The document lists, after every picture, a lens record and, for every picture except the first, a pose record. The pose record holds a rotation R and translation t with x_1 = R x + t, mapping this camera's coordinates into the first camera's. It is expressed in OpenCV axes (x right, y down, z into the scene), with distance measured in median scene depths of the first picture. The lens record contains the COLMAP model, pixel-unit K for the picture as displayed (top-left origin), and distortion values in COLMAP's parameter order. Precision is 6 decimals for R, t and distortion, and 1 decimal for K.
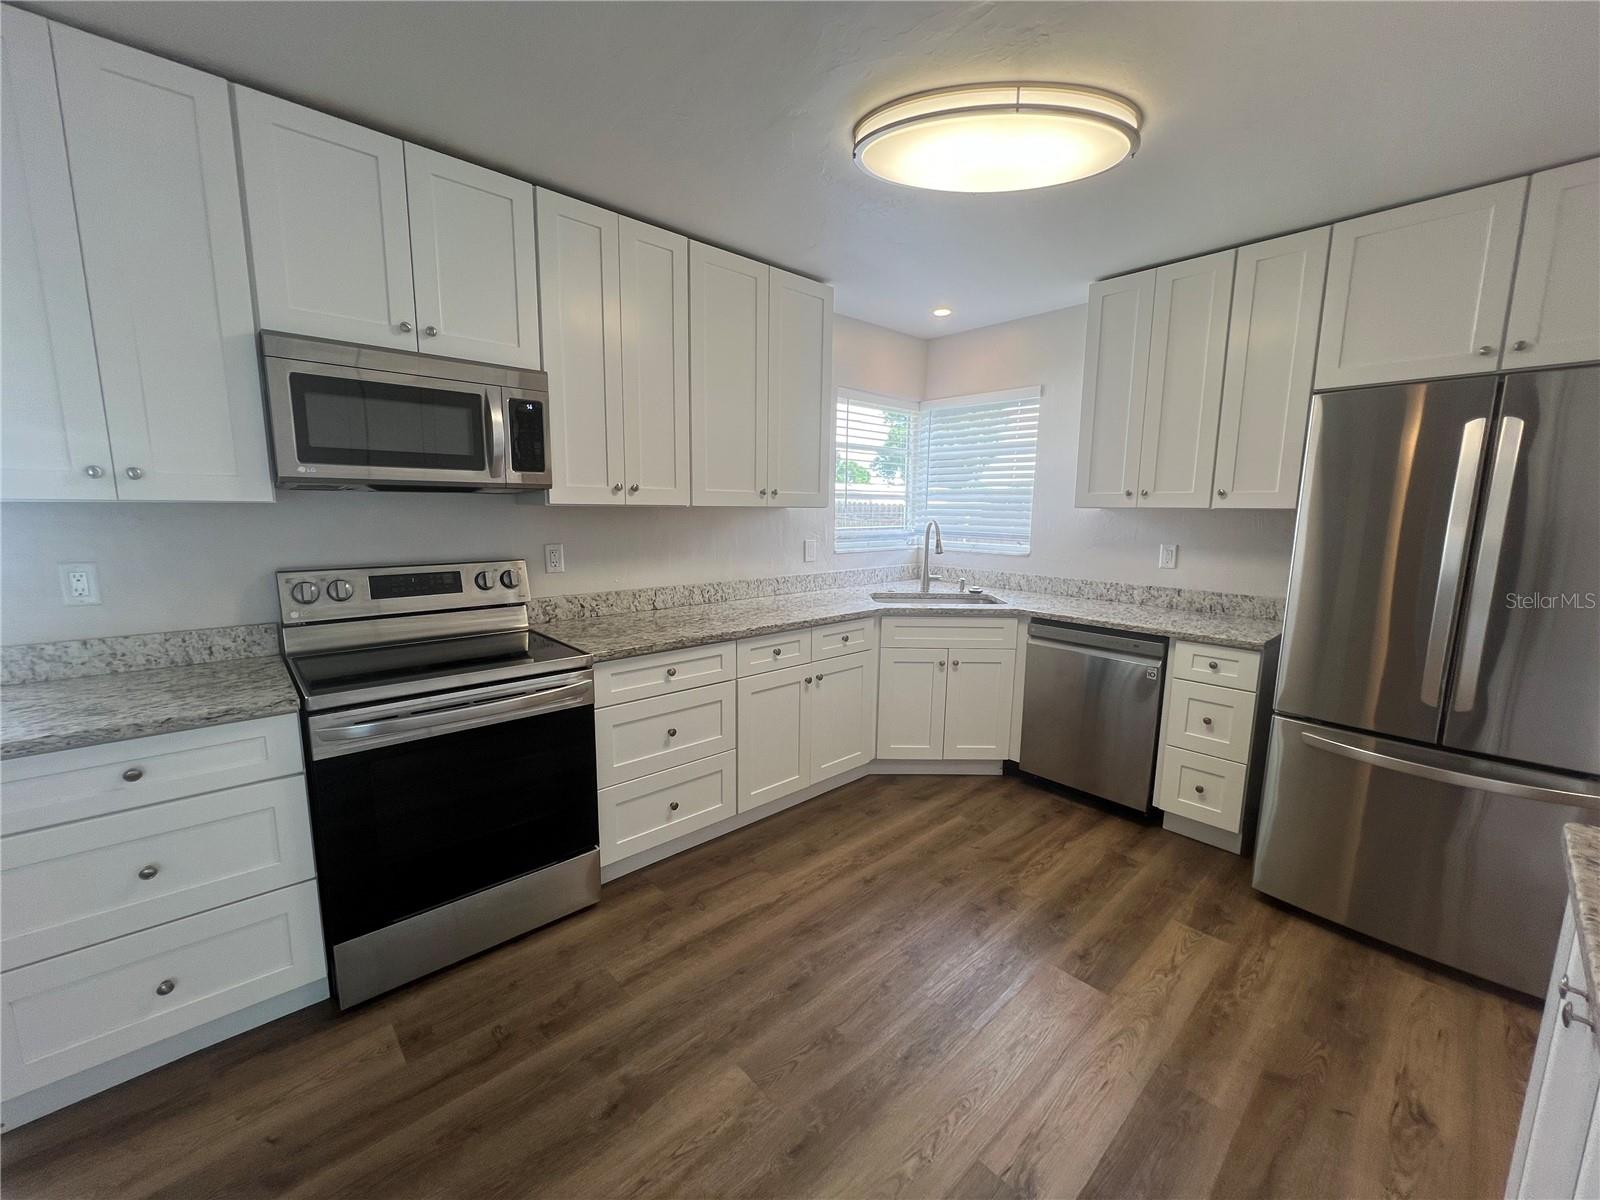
lens RADIAL K [[638.8, 0, 800.0], [0, 638.8, 601.4], [0, 0, 1]] dist [-0.002702, 0.000274]
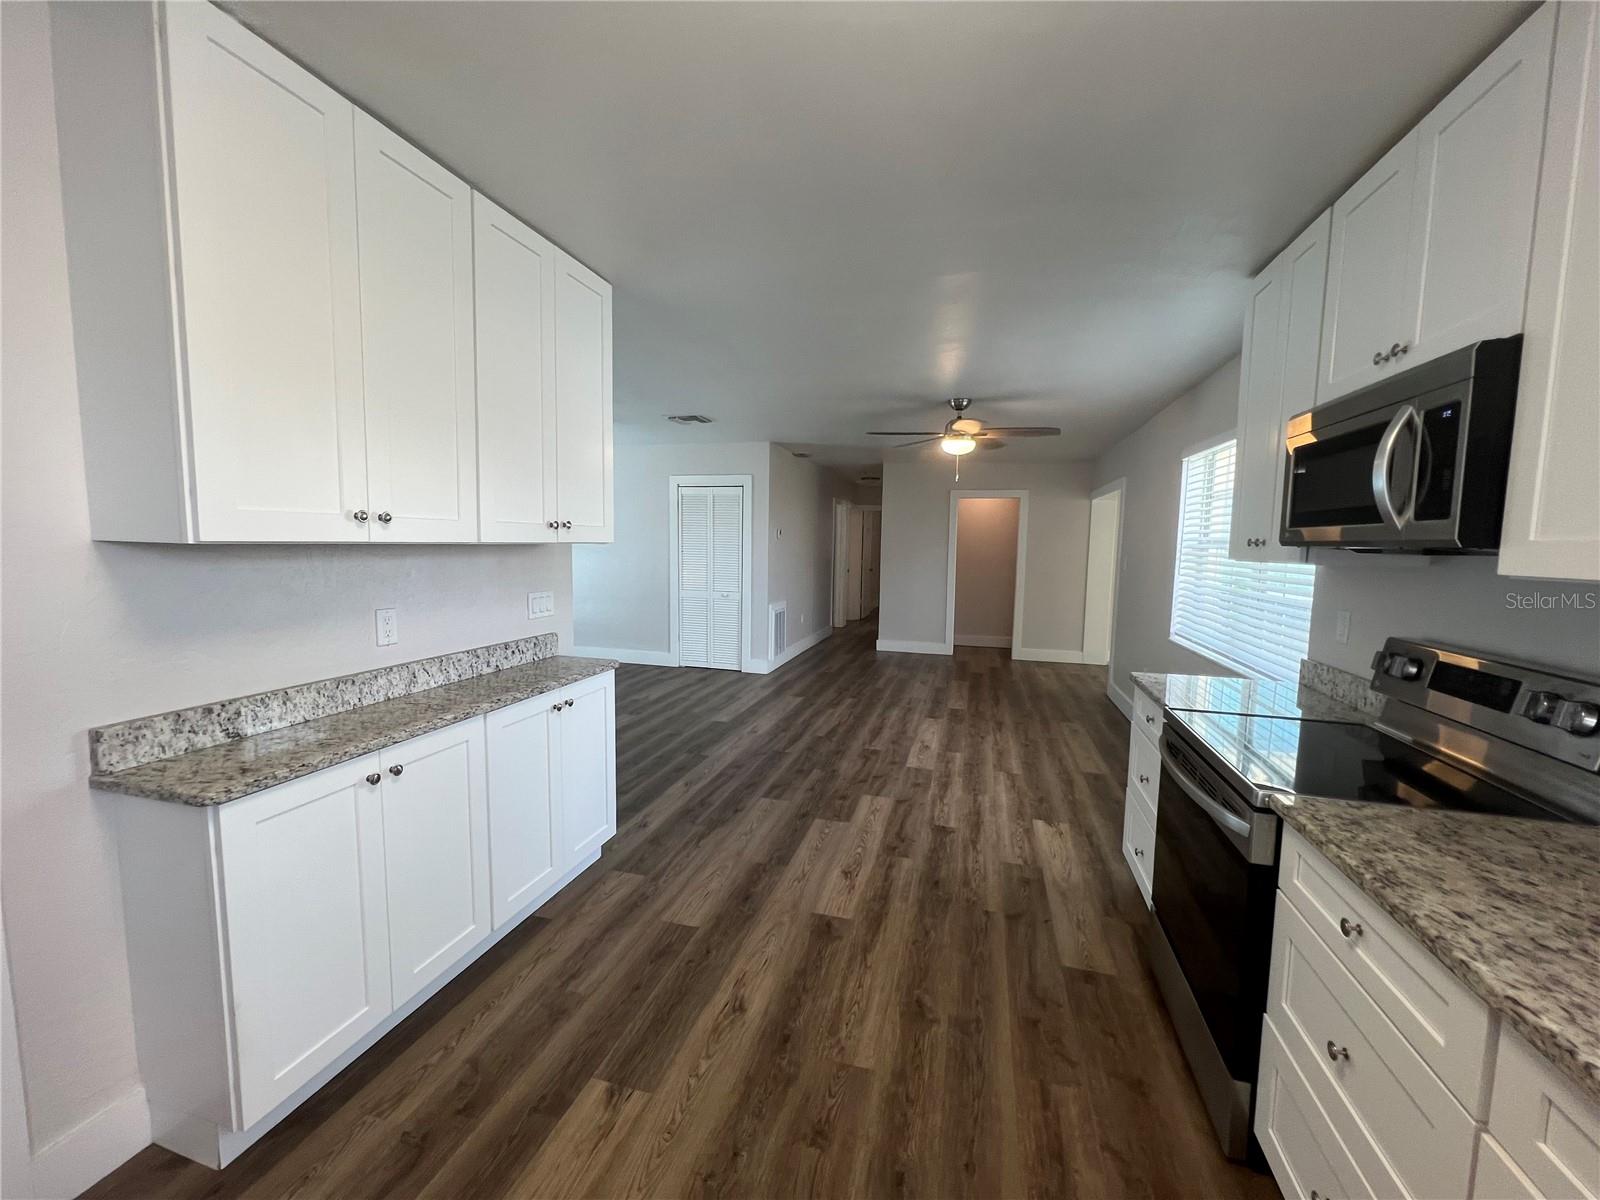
lens RADIAL K [[638.8, 0, 800.7], [0, 638.8, 597.5], [0, 0, 1]] dist [-0.002702, 0.000274]
pose [[-0.848484, 0.019586, -0.528858, 0.362198], [-0.106299, 0.972642, 0.206565, -0.169223], [0.518435, 0.231484, -0.823189, 1.055039]]
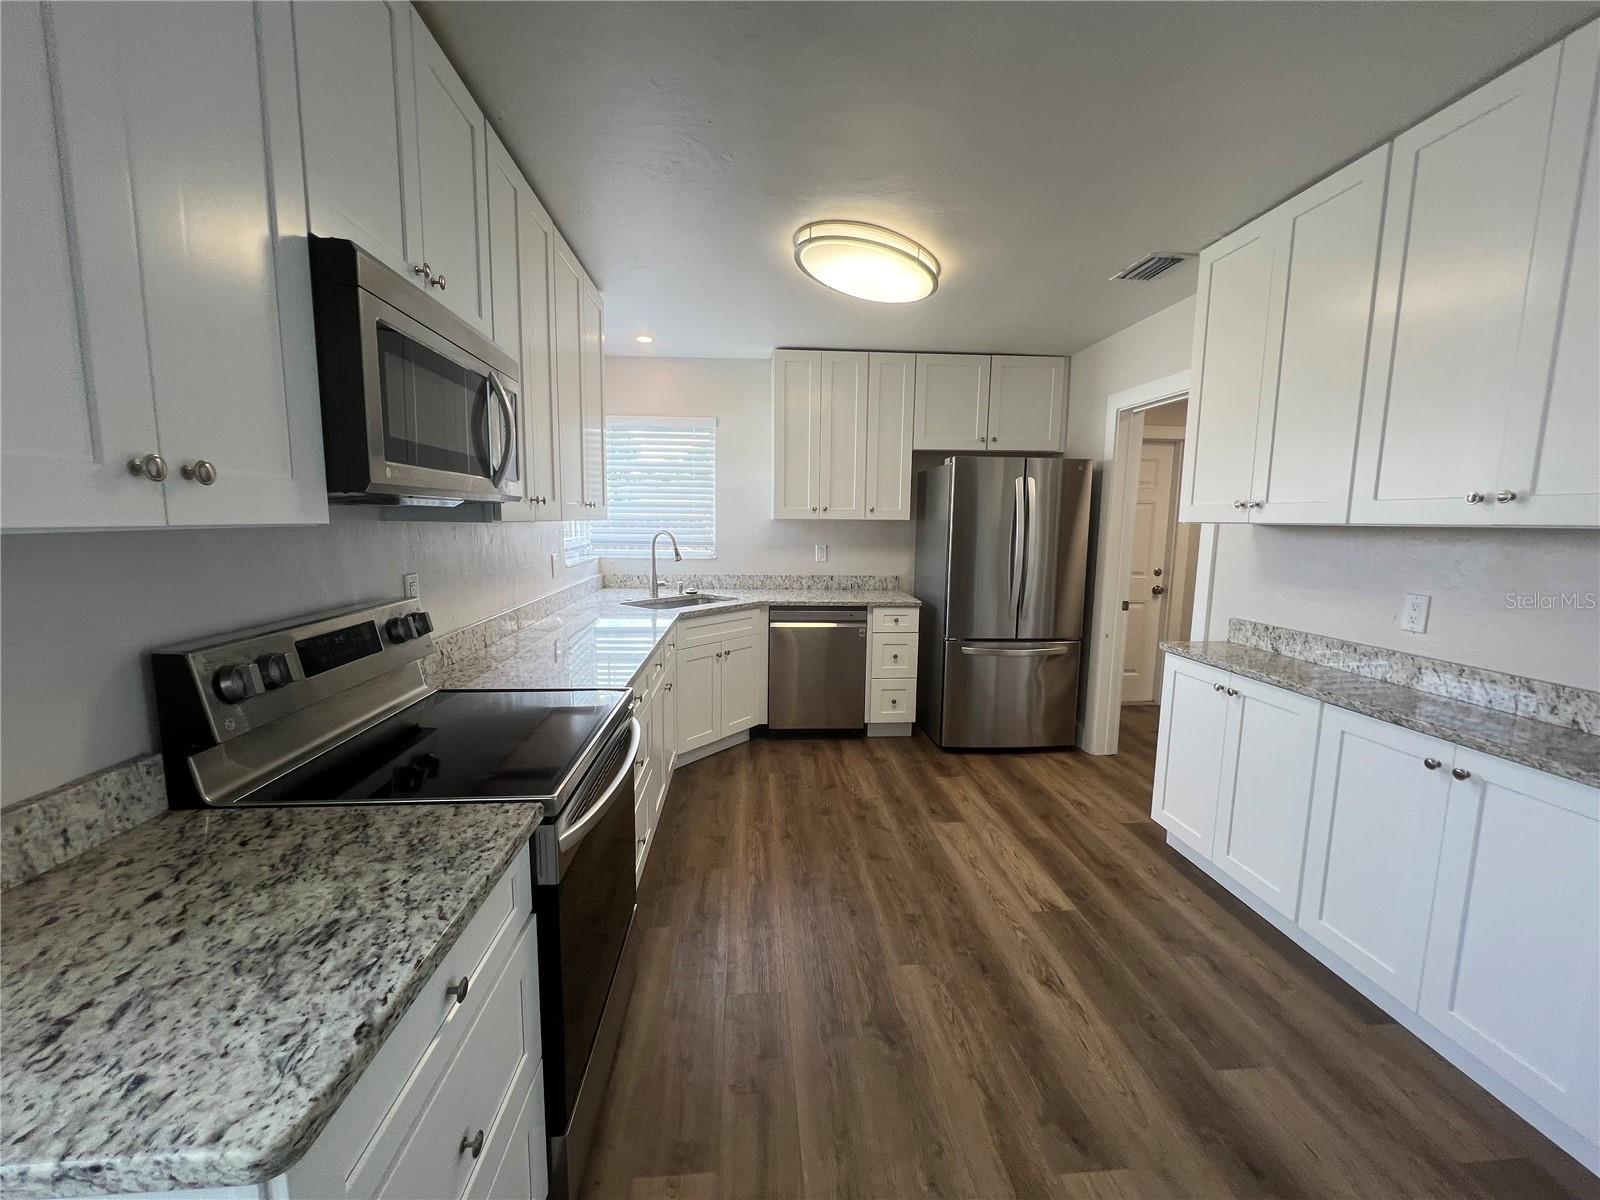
lens RADIAL K [[638.8, 0, 798.0], [0, 638.8, 601.4], [0, 0, 1]] dist [-0.002702, 0.000274]
pose [[0.616937, -0.105471, 0.779913, -0.728409], [0.112589, 0.992614, 0.045174, -0.043892], [-0.778917, 0.059940, 0.624256, 0.209699]]
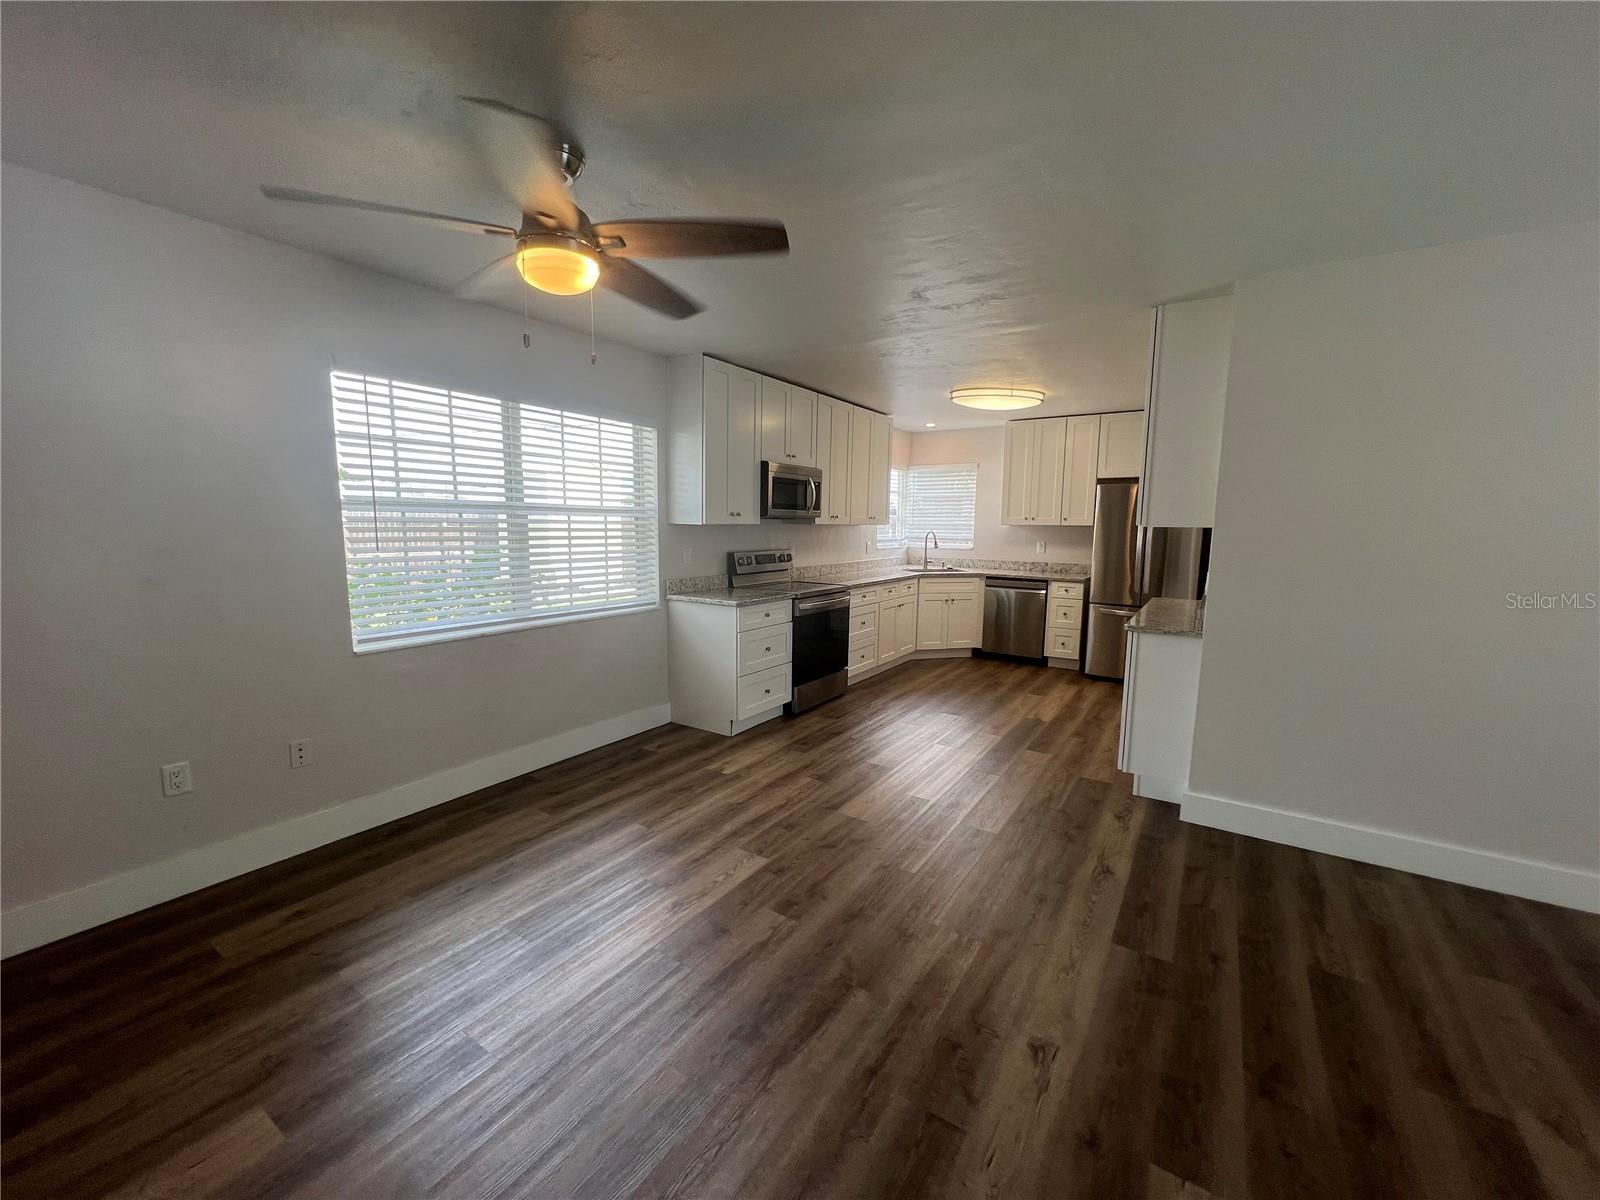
lens RADIAL K [[638.8, 0, 795.4], [0, 638.8, 600.8], [0, 0, 1]] dist [-0.002702, 0.000274]
pose [[0.971801, -0.029087, 0.234002, -0.928605], [0.034361, 0.999238, -0.018492, 0.152125], [-0.233286, 0.026011, 0.972060, -1.124832]]
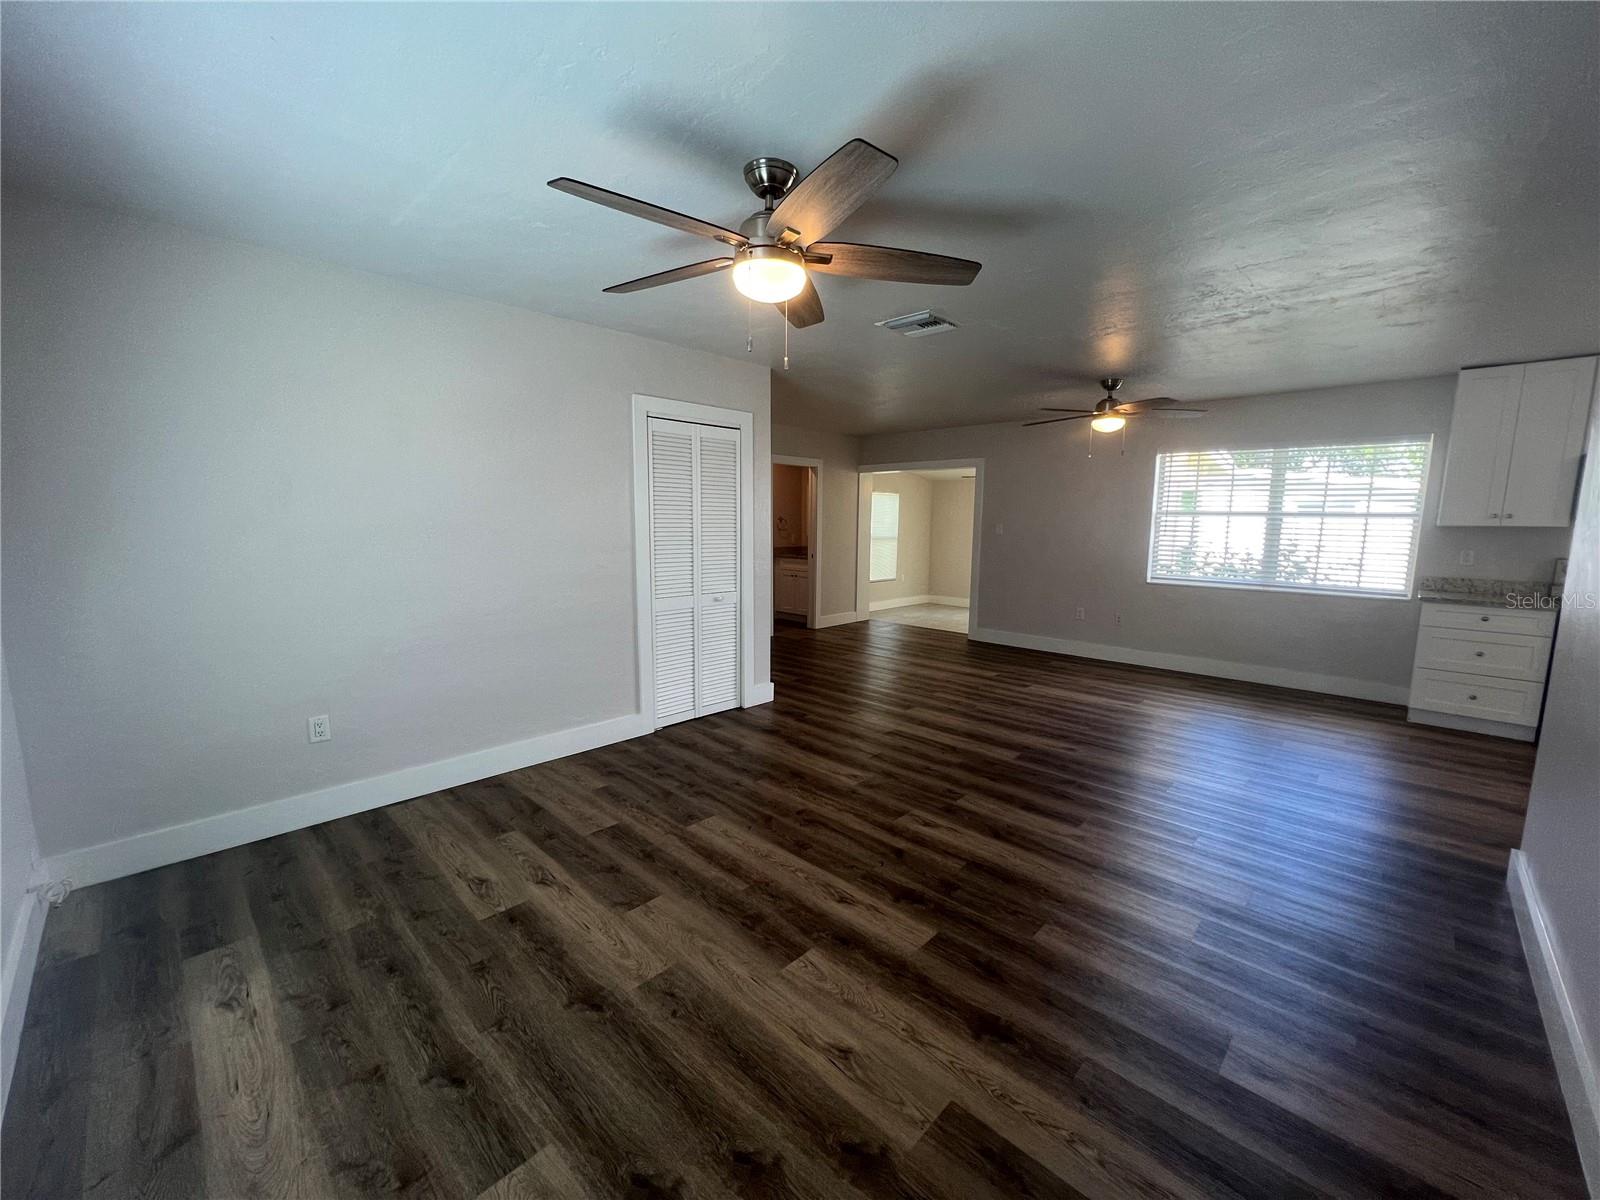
lens RADIAL K [[638.8, 0, 797.3], [0, 638.8, 604.2], [0, 0, 1]] dist [-0.002702, 0.000274]
pose [[0.056305, 0.124607, -0.990607, 0.951075], [-0.157194, 0.980913, 0.114452, 0.209491], [0.985961, 0.149274, 0.074818, -1.339794]]
